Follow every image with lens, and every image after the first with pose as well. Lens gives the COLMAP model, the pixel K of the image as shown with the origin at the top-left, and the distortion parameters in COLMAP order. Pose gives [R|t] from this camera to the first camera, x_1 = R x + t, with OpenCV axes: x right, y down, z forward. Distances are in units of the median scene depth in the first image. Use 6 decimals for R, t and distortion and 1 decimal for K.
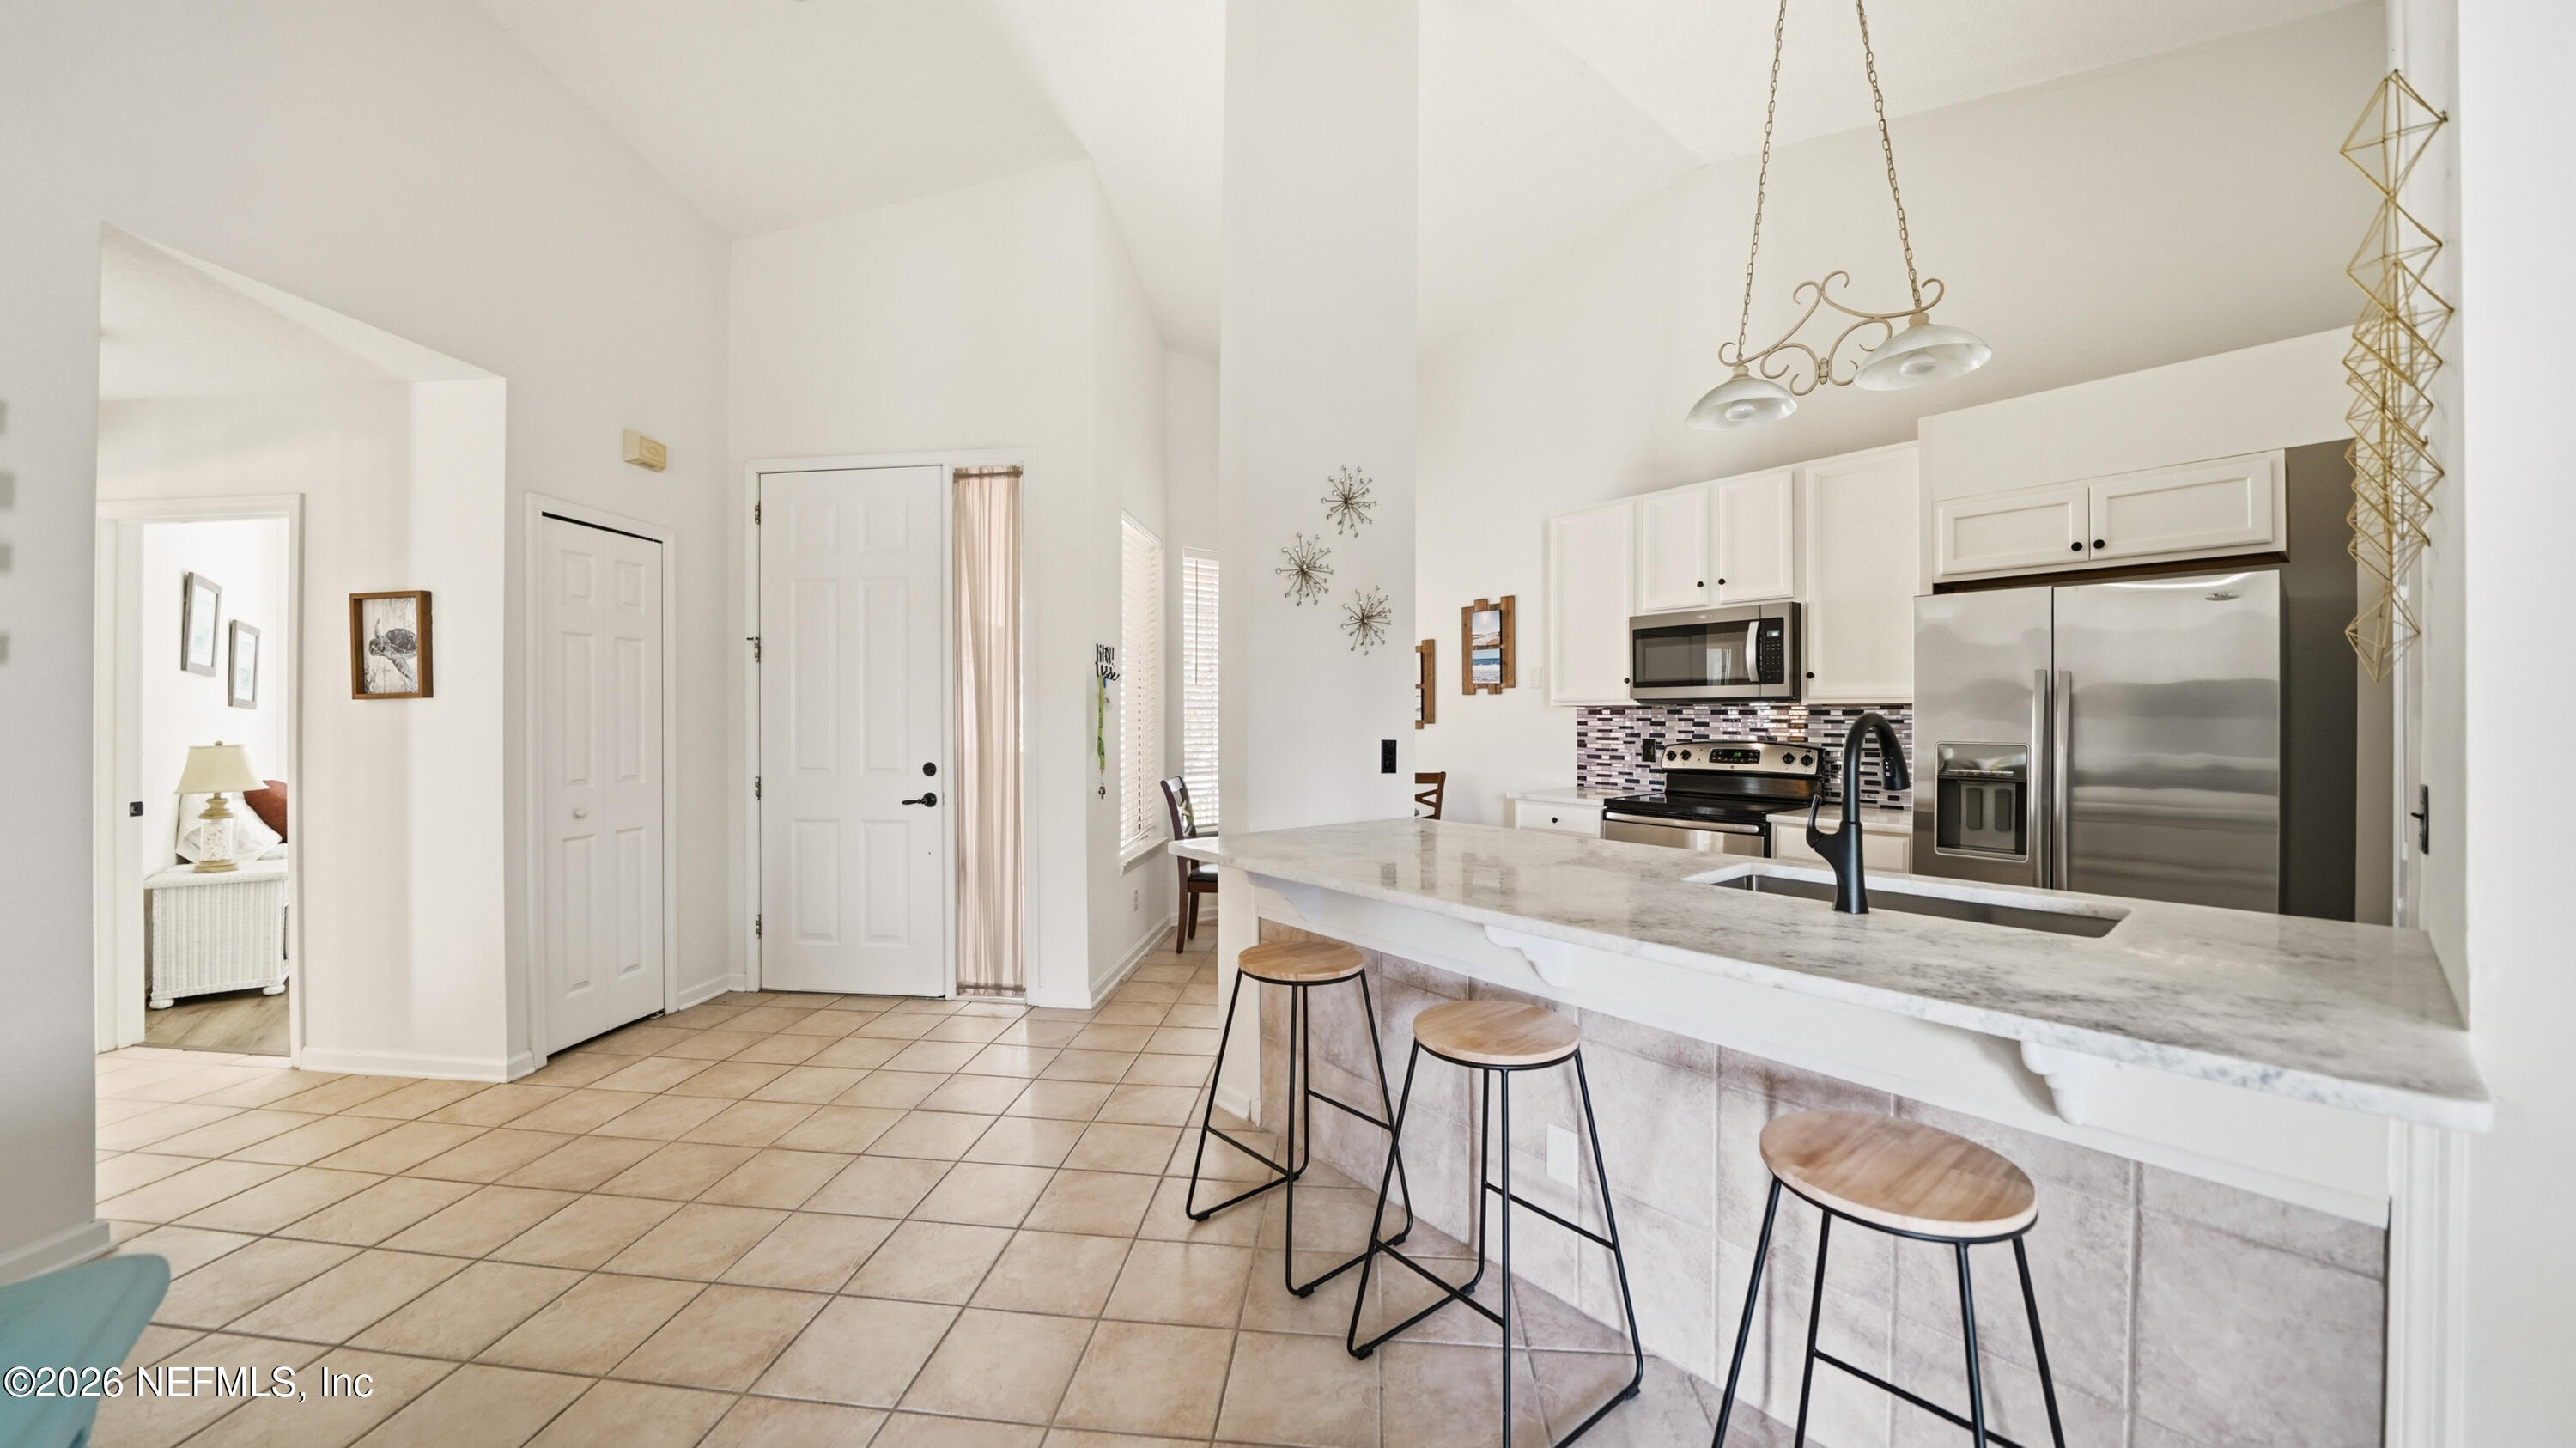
lens RADIAL K [[909.7, 0, 1284.8], [0, 909.7, 729.6], [0, 0, 1]] dist [-0.019755, 0.000293]
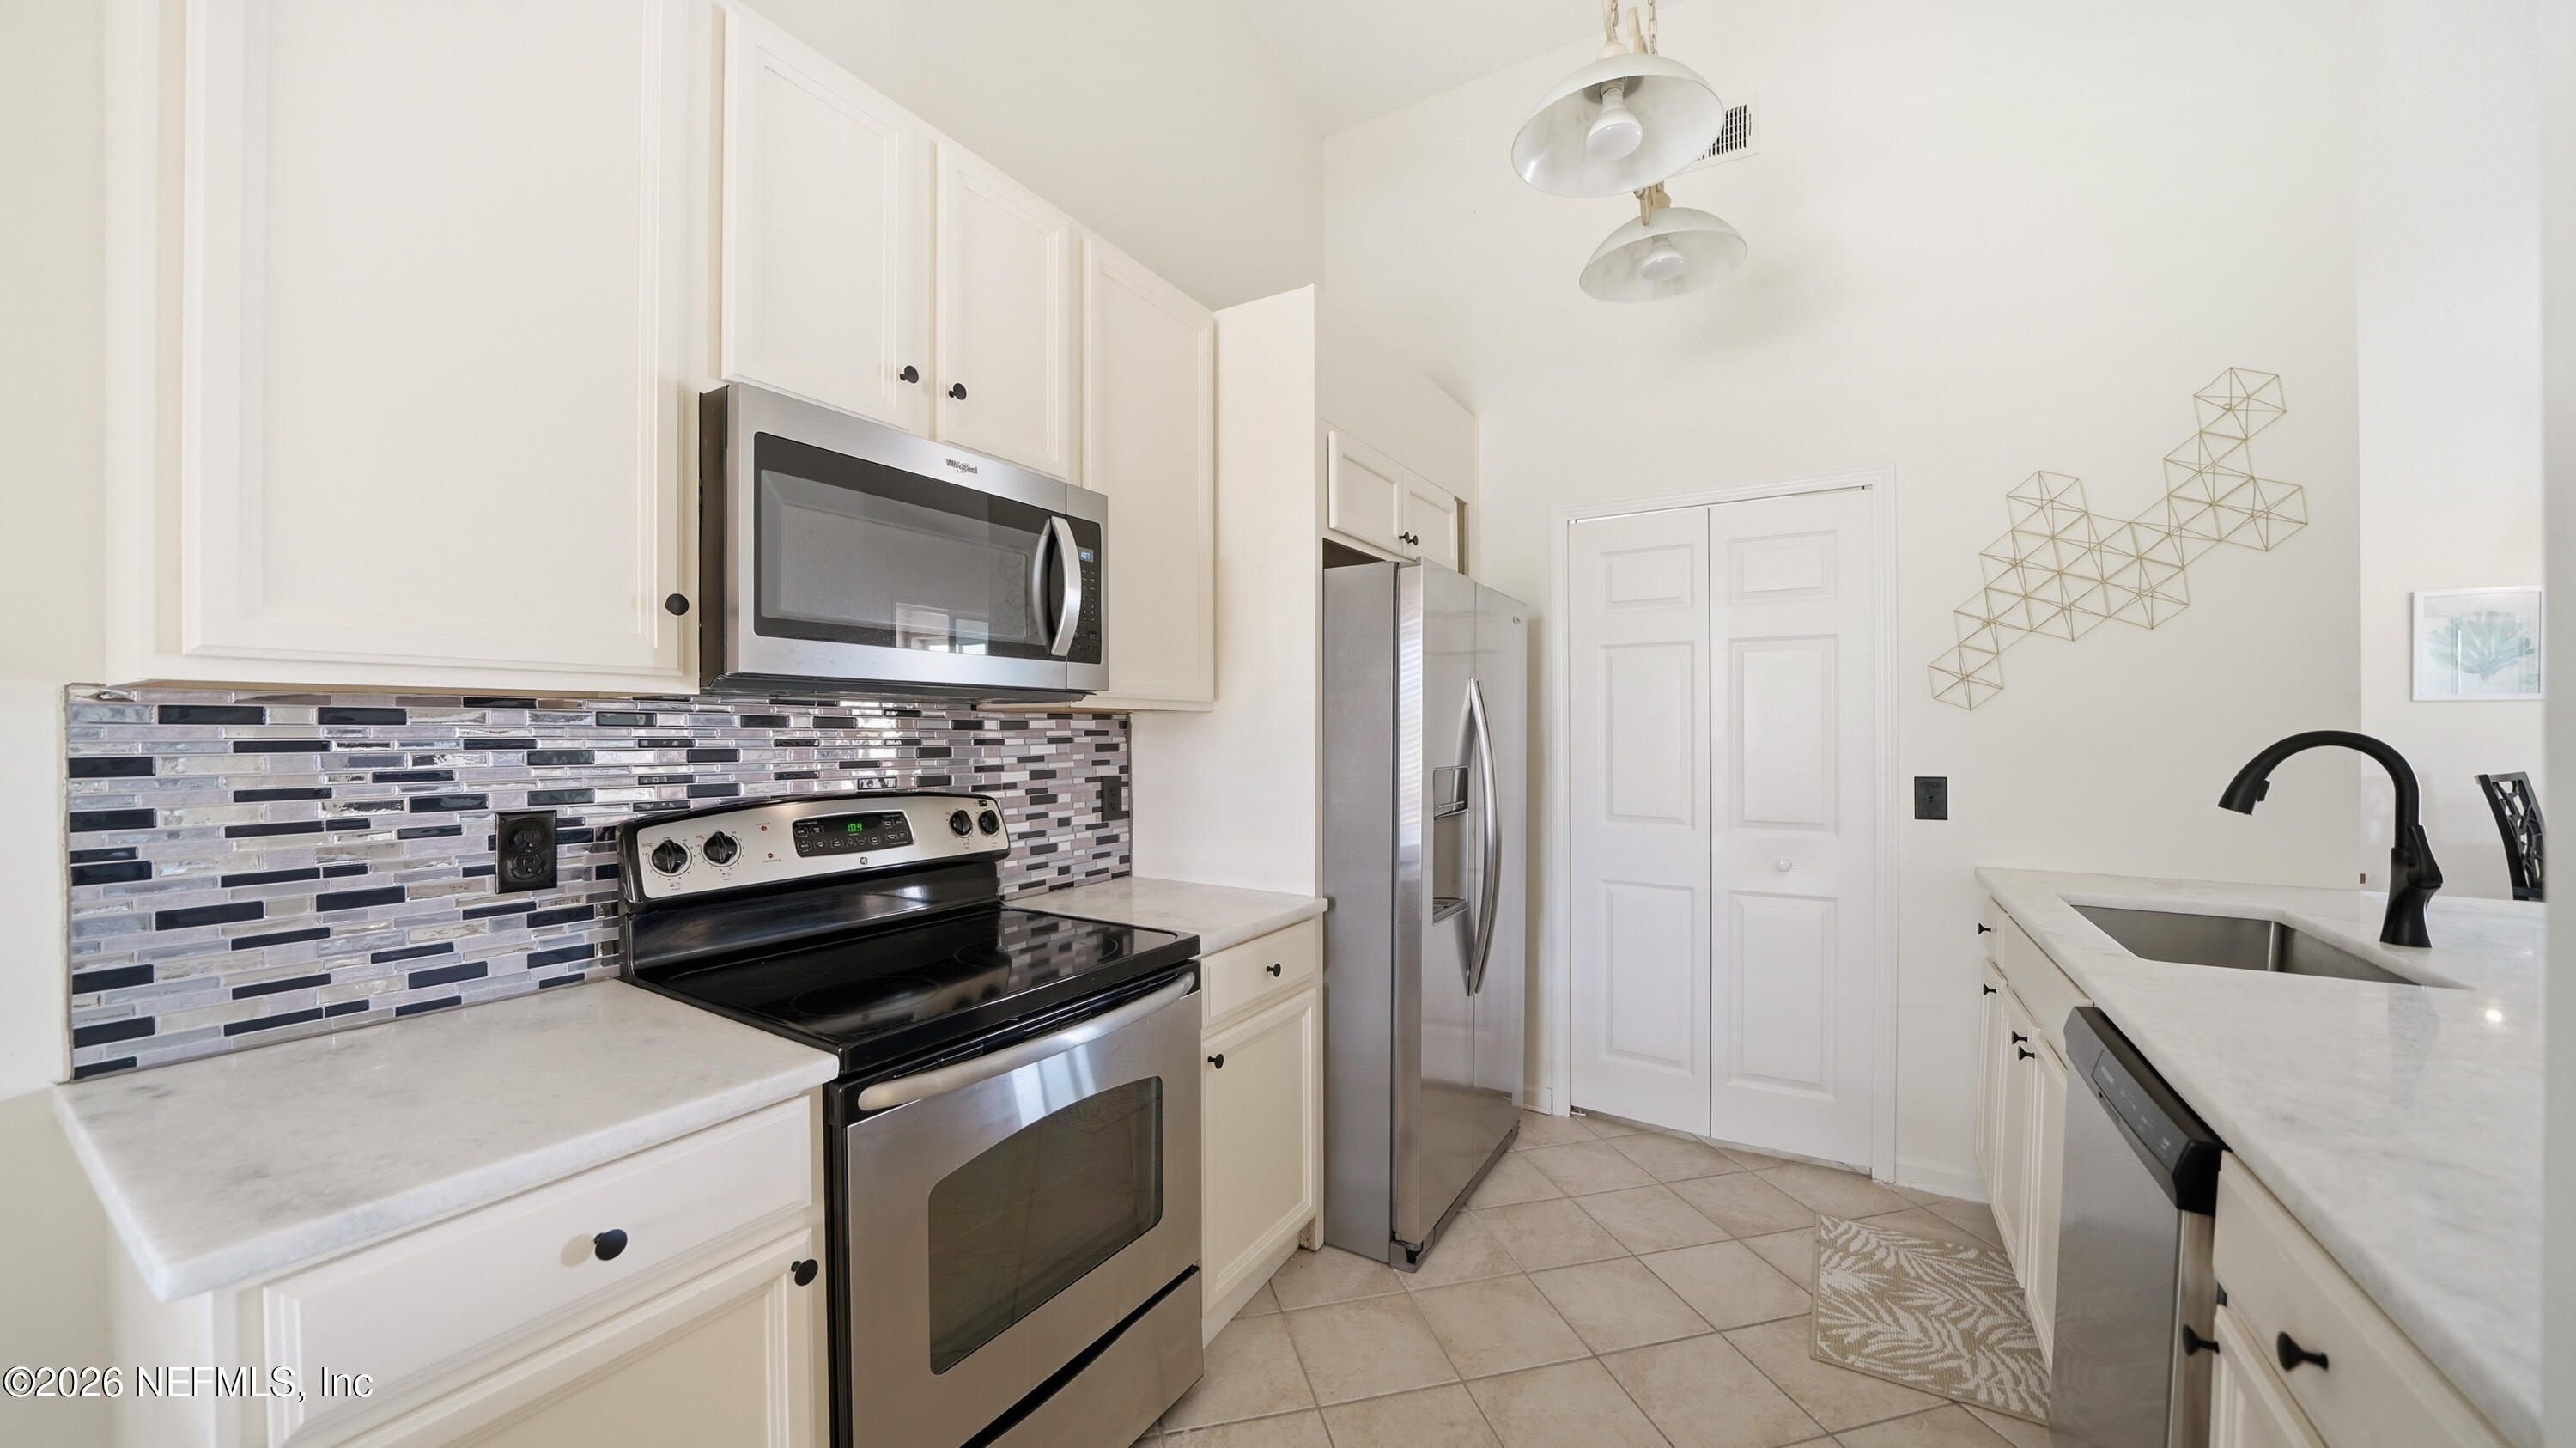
lens RADIAL K [[909.7, 0, 1284.8], [0, 909.7, 729.6], [0, 0, 1]] dist [-0.019755, 0.000293]
pose [[-0.317501, 0.004073, 0.948249, 0.053380], [0.015599, 0.999878, 0.000928, -0.011350], [-0.948130, 0.015086, -0.317526, 0.810923]]
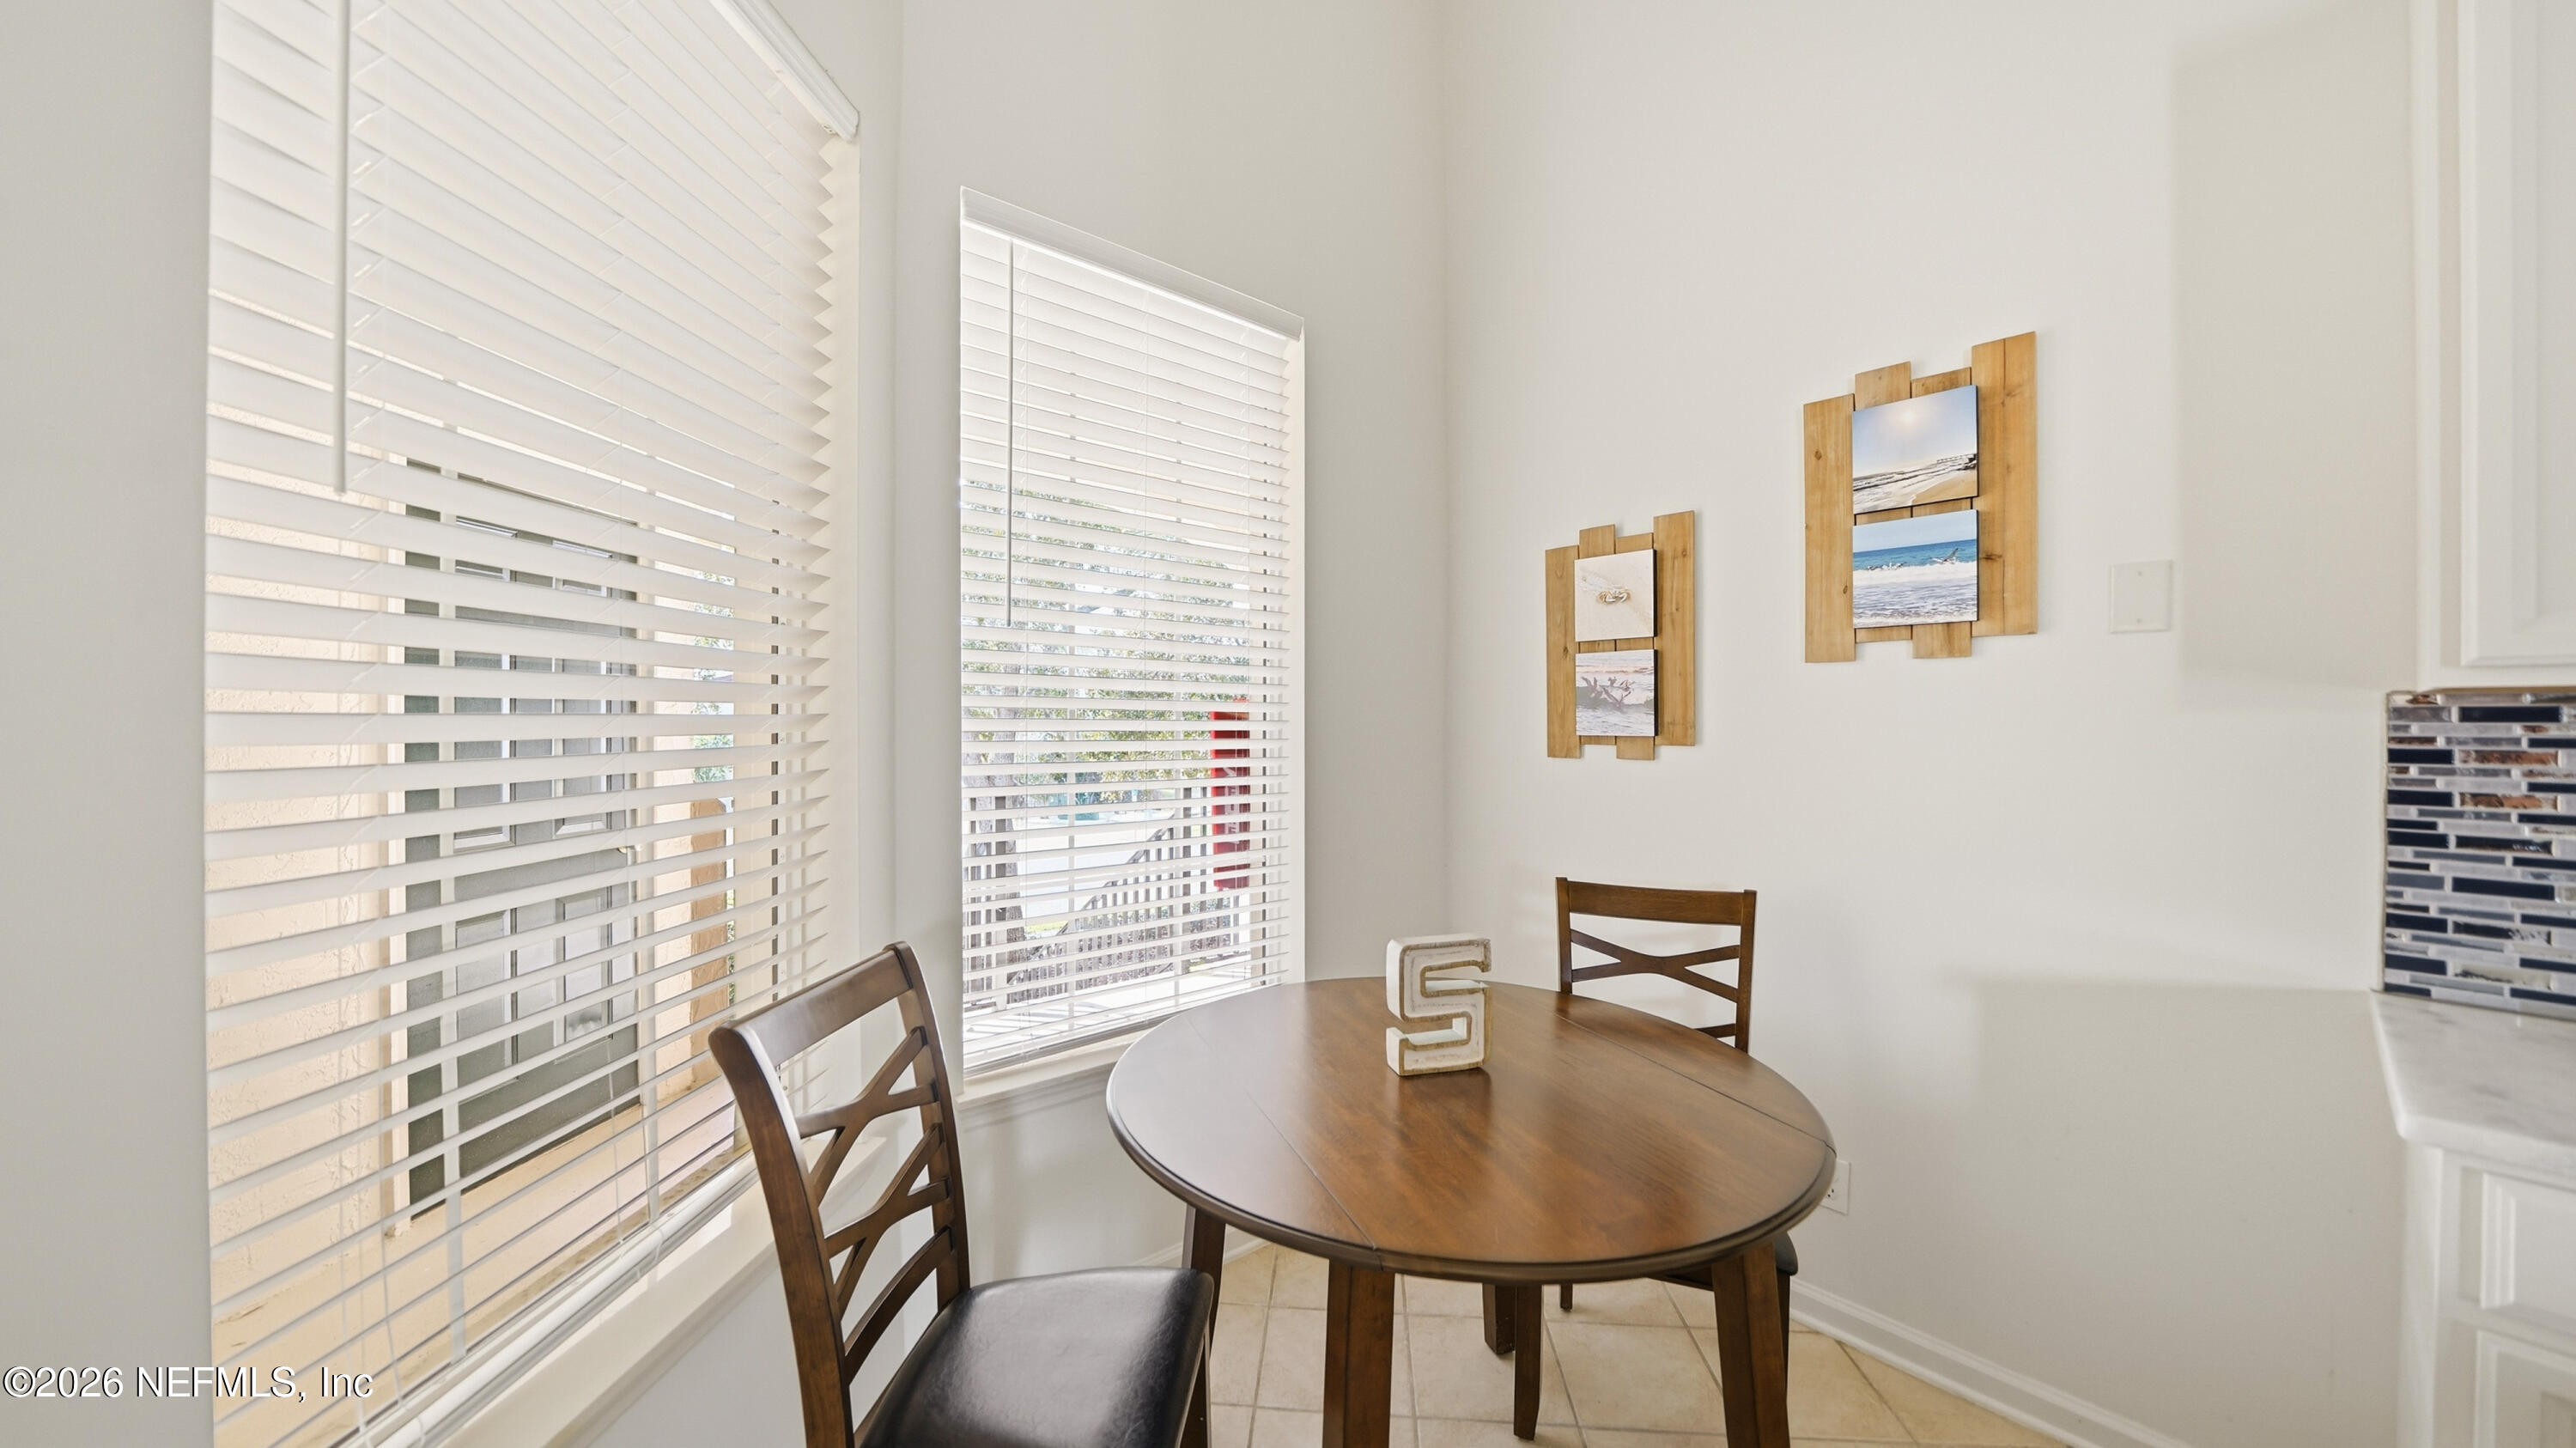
lens RADIAL K [[909.7, 0, 1284.8], [0, 909.7, 729.6], [0, 0, 1]] dist [-0.019755, 0.000293]
pose [[0.999854, 0.005411, 0.016217, -0.004580], [-0.005309, 0.999966, -0.006317, -0.011222], [-0.016250, 0.006230, 0.999849, 0.751573]]
